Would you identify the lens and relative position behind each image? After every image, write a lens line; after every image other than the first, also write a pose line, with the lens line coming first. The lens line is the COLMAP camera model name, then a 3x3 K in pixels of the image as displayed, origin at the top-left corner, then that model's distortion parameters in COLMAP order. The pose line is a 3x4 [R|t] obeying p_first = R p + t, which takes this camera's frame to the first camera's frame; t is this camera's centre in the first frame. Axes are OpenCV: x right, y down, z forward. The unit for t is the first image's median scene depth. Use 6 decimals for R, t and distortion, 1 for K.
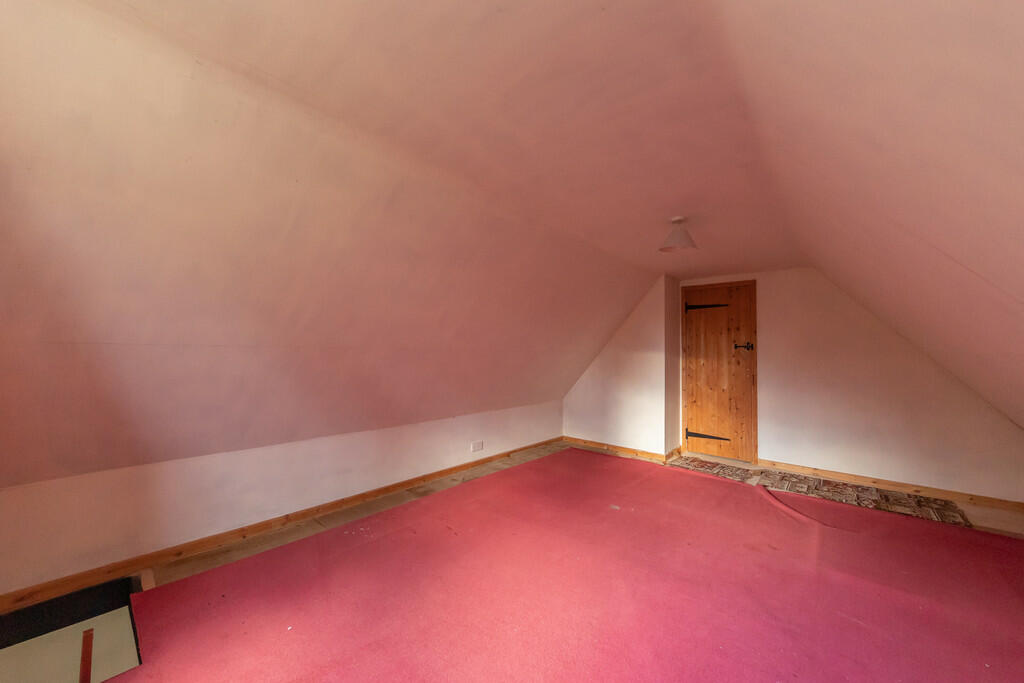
lens RADIAL K [[385.9, 0, 502.5], [0, 385.9, 340.0], [0, 0, 1]] dist [0.000711, -0.000059]
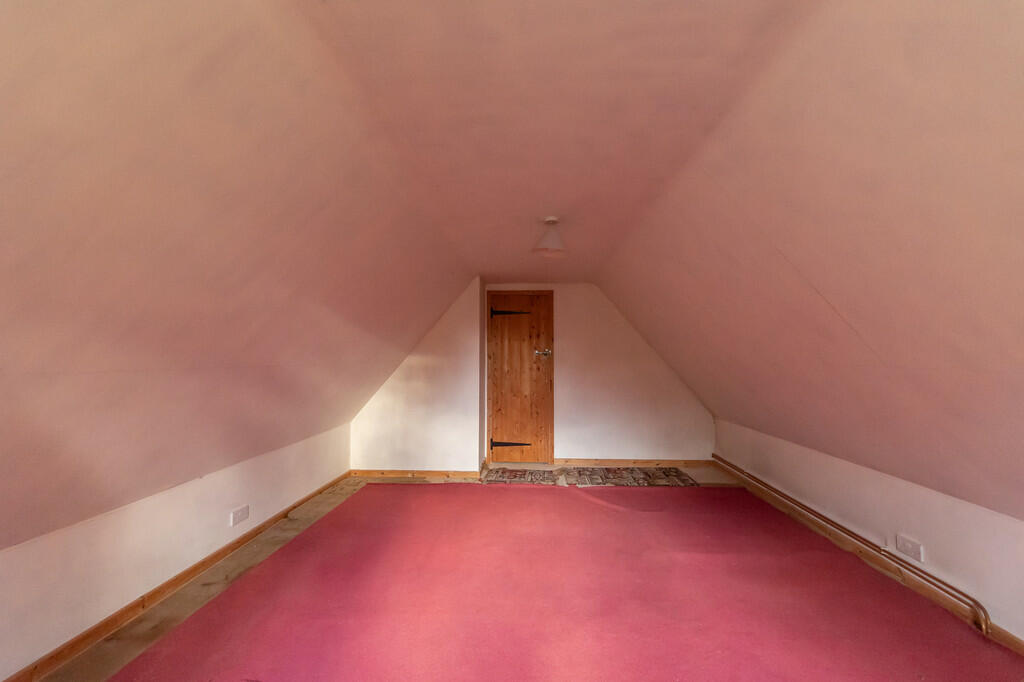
lens RADIAL K [[418.7, 0, 512.0], [0, 418.7, 341.0], [0, 0, 1]] dist [0.008368, -0.000294]
pose [[0.770118, 0.006913, 0.637864, -0.163257], [-0.006866, 0.999973, -0.002548, -0.012432], [-0.637865, -0.002417, 0.770145, 0.181318]]
